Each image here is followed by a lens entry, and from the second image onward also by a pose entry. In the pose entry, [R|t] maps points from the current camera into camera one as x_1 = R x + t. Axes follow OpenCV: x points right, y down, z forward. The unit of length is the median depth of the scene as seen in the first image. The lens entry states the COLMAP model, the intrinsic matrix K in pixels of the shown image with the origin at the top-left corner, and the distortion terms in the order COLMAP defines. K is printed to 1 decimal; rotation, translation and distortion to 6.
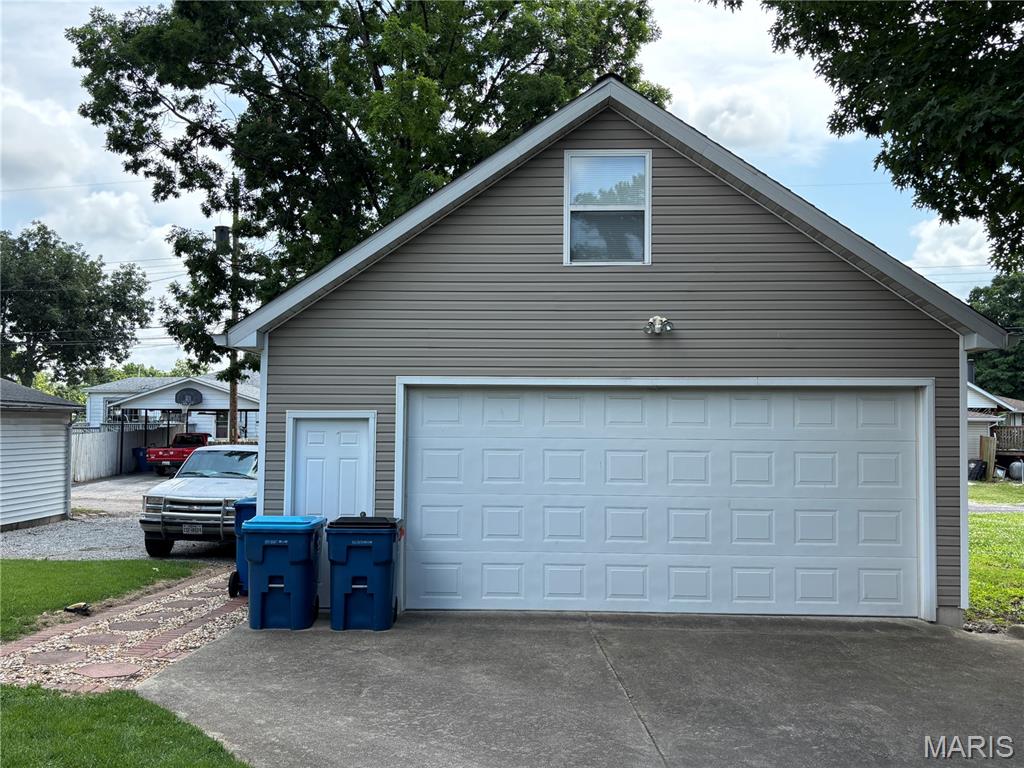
lens RADIAL K [[883.2, 0, 514.8], [0, 883.2, 380.8], [0, 0, 1]] dist [0.047124, -0.031145]
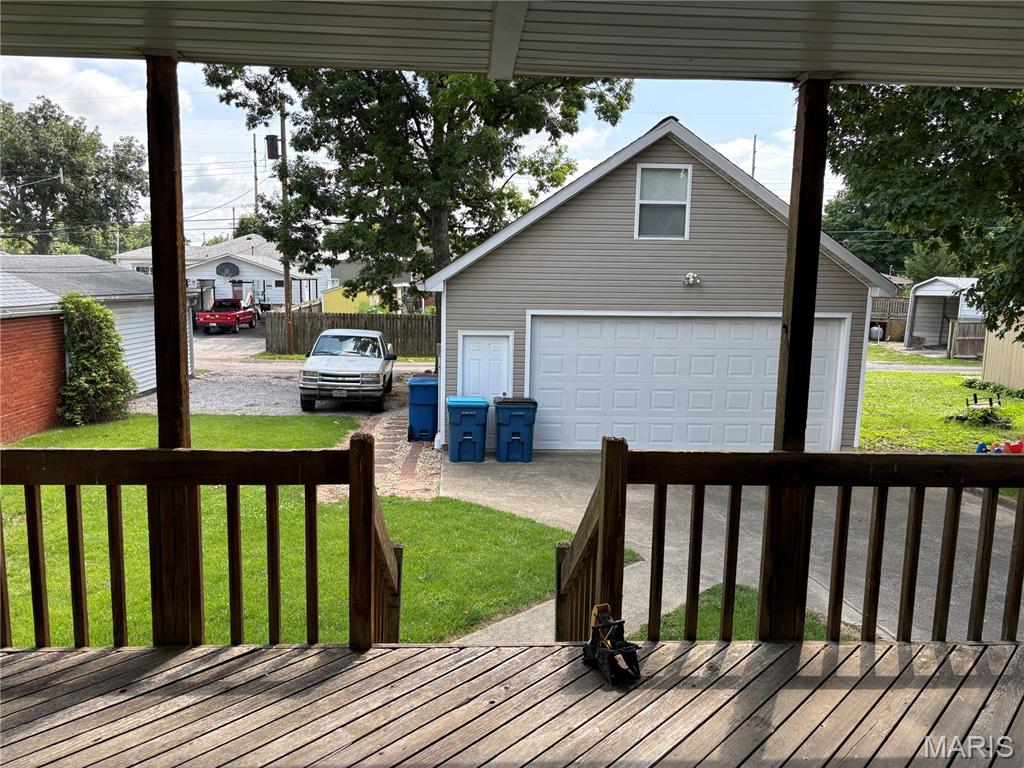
lens RADIAL K [[778.3, 0, 505.2], [0, 778.3, 386.9], [0, 0, 1]] dist [0.028505, -0.009990]
pose [[0.996769, -0.001812, 0.080307, -0.283033], [-0.013758, 0.981120, 0.192909, -0.135986], [-0.079140, -0.193391, 0.977925, -0.390976]]
